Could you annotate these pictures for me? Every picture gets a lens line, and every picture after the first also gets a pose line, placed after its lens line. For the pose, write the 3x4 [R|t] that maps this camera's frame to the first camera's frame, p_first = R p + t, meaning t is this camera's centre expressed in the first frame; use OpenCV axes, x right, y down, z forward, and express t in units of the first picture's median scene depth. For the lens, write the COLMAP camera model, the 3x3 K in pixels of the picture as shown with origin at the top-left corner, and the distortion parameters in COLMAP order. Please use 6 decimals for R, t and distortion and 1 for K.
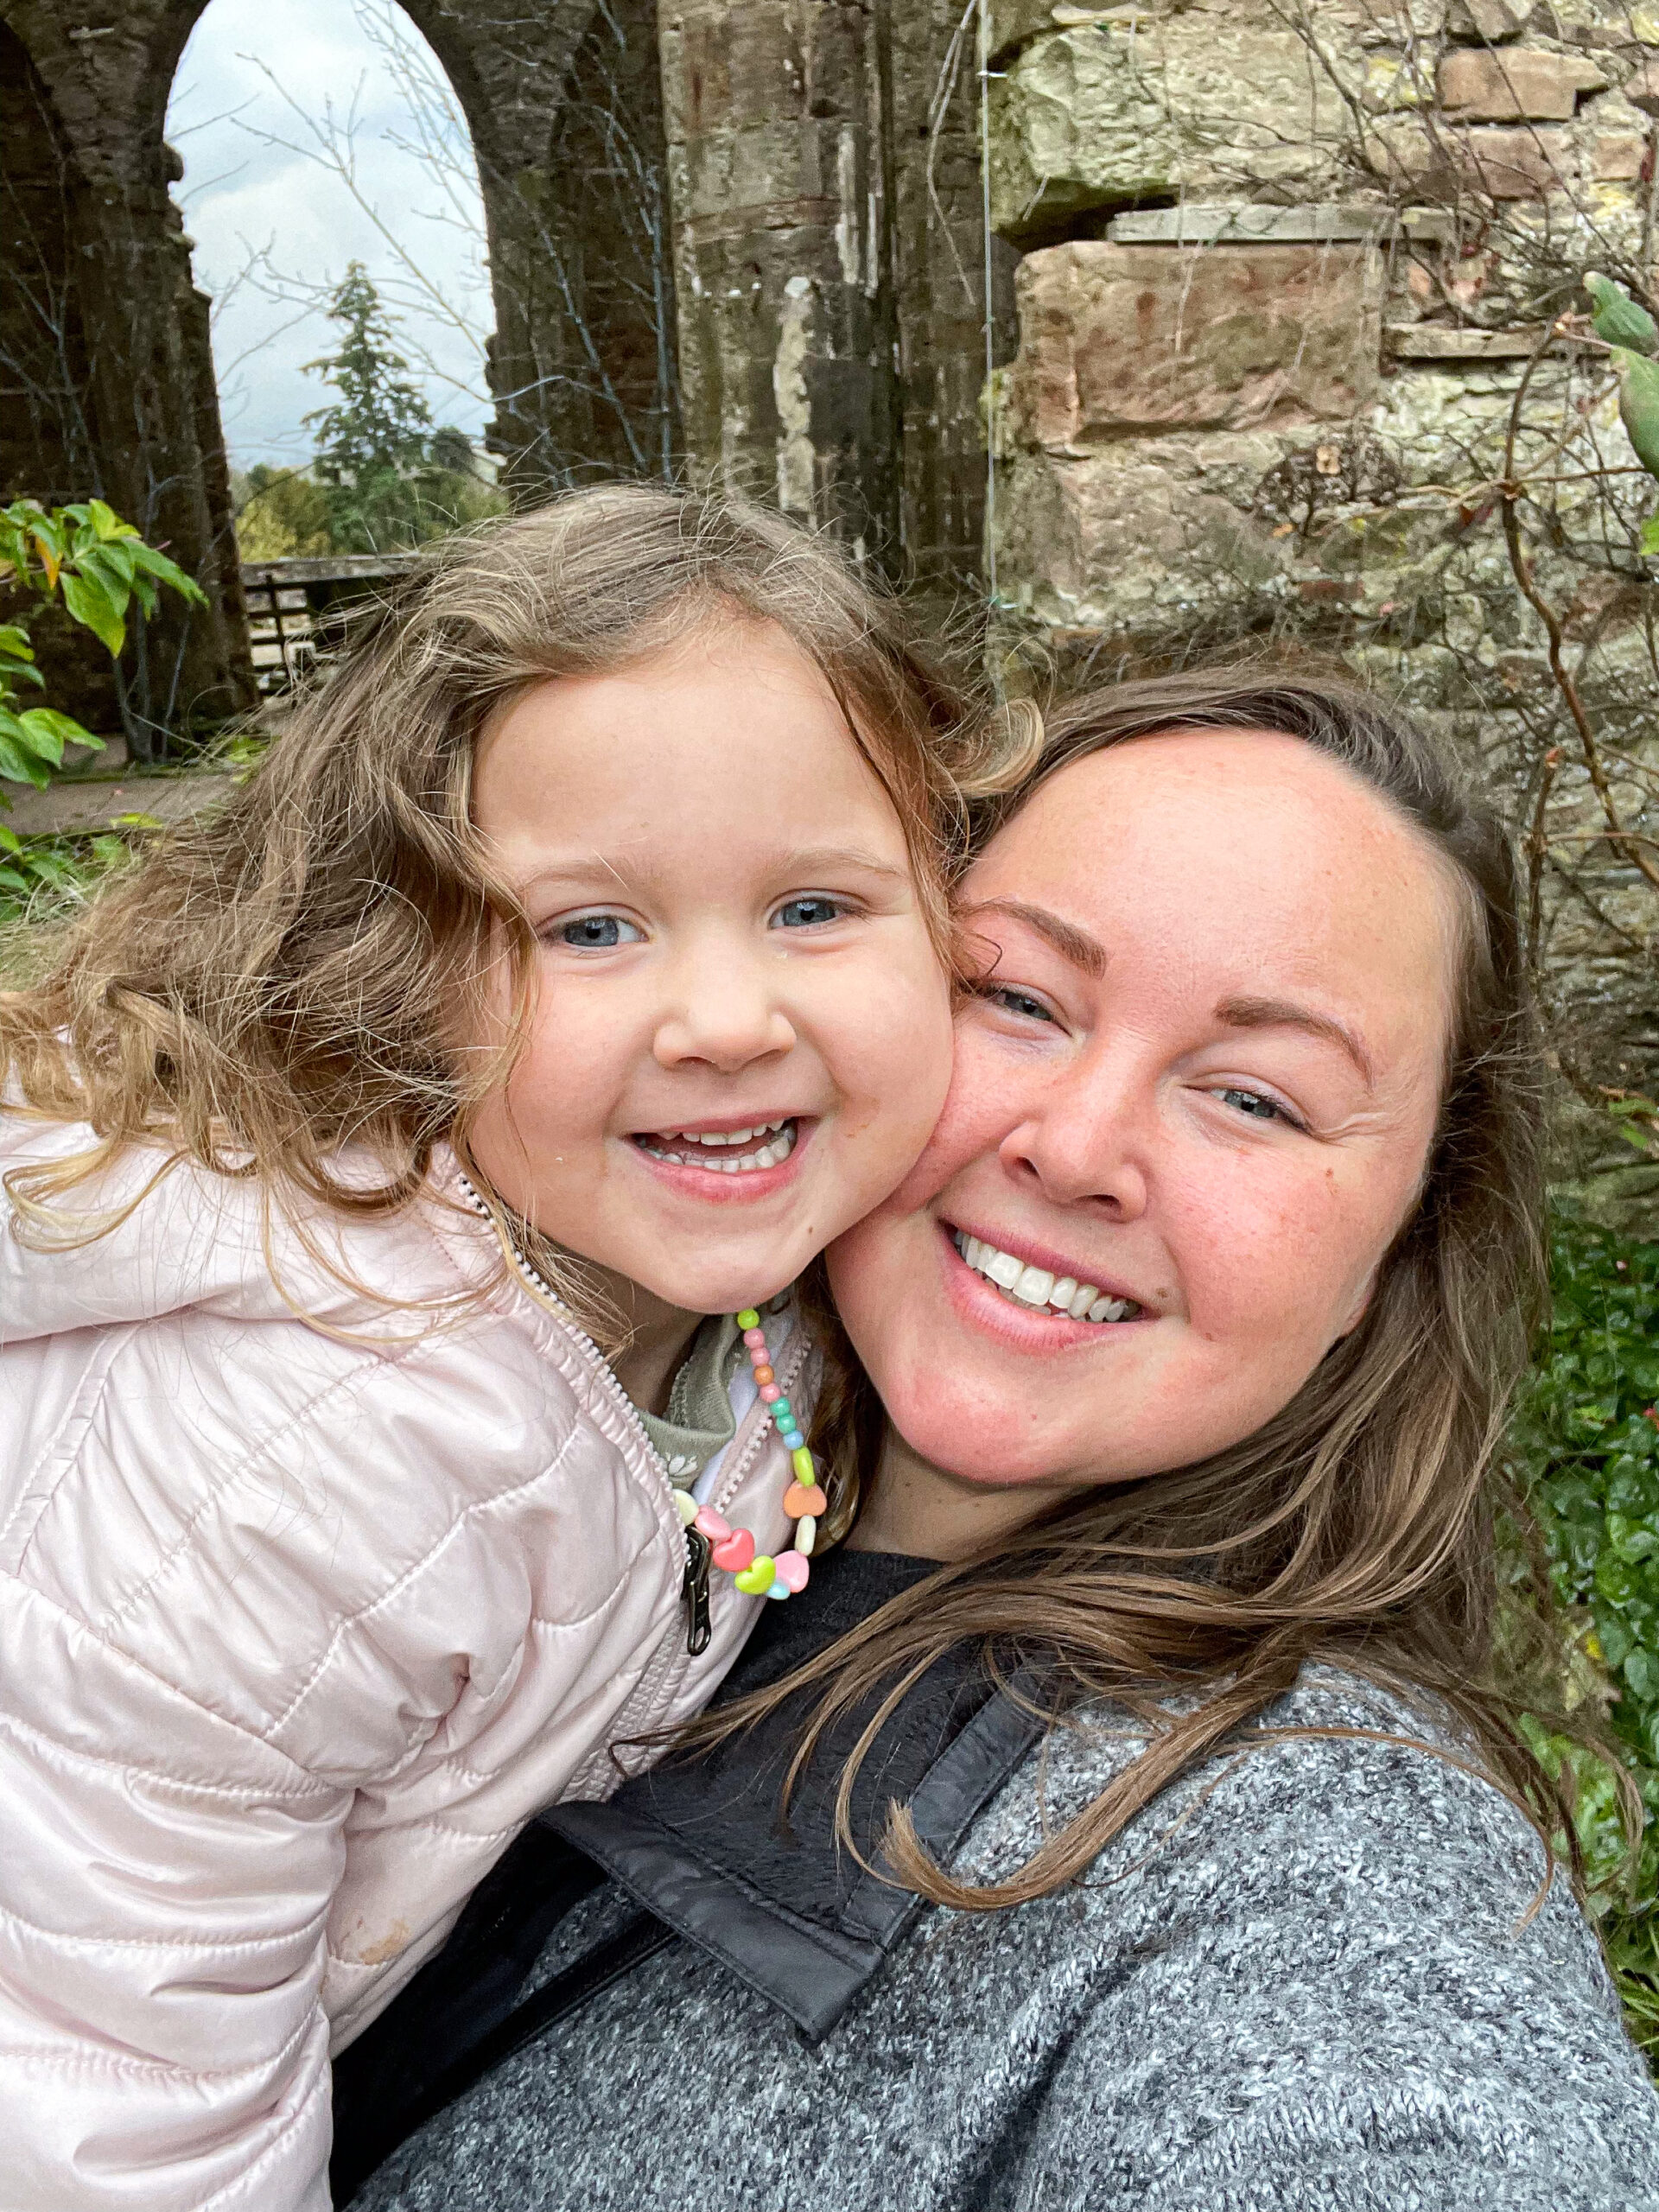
lens RADIAL K [[1961.1, 0, 815.5], [0, 1961.1, 1108.3], [0, 0, 1]] dist [0.004722, -0.013587]
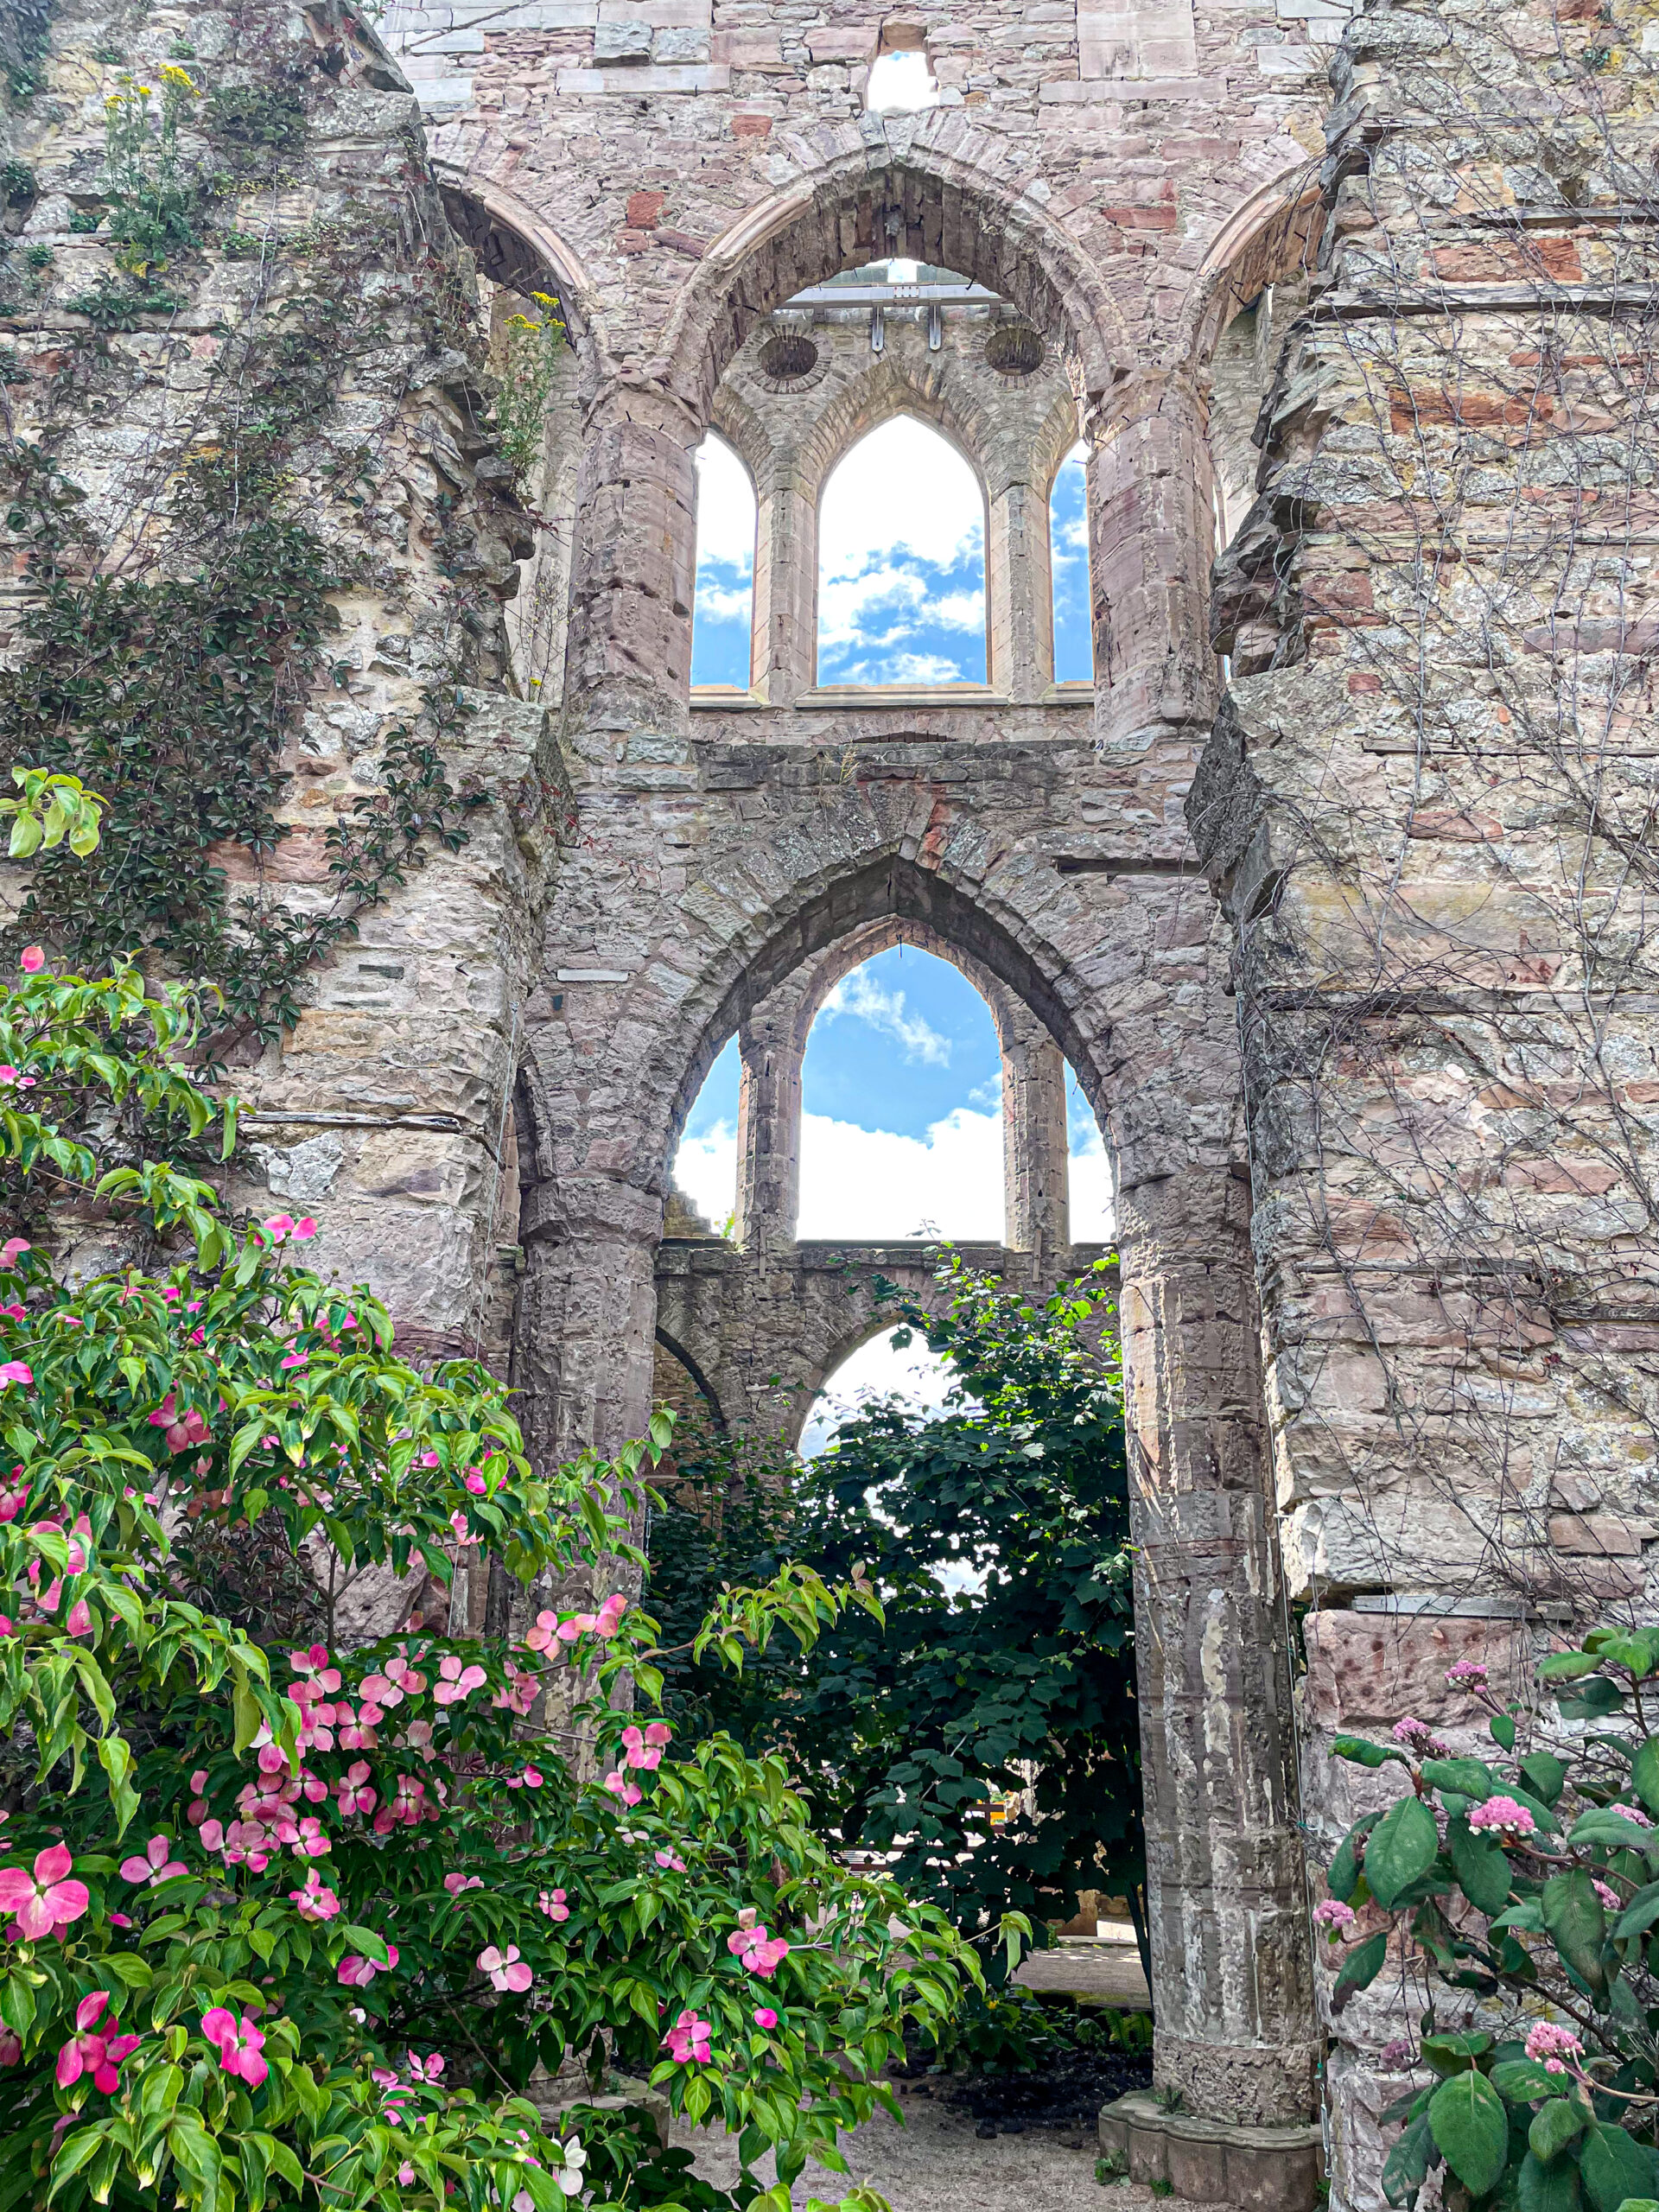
lens RADIAL K [[1652.6, 0, 813.0], [0, 1652.6, 1112.6], [0, 0, 1]] dist [0.006730, -0.001727]
pose [[0.962584, -0.023126, -0.269994, 0.093578], [-0.146052, 0.794976, -0.588797, 0.135293], [0.228255, 0.606200, 0.761854, -0.478135]]
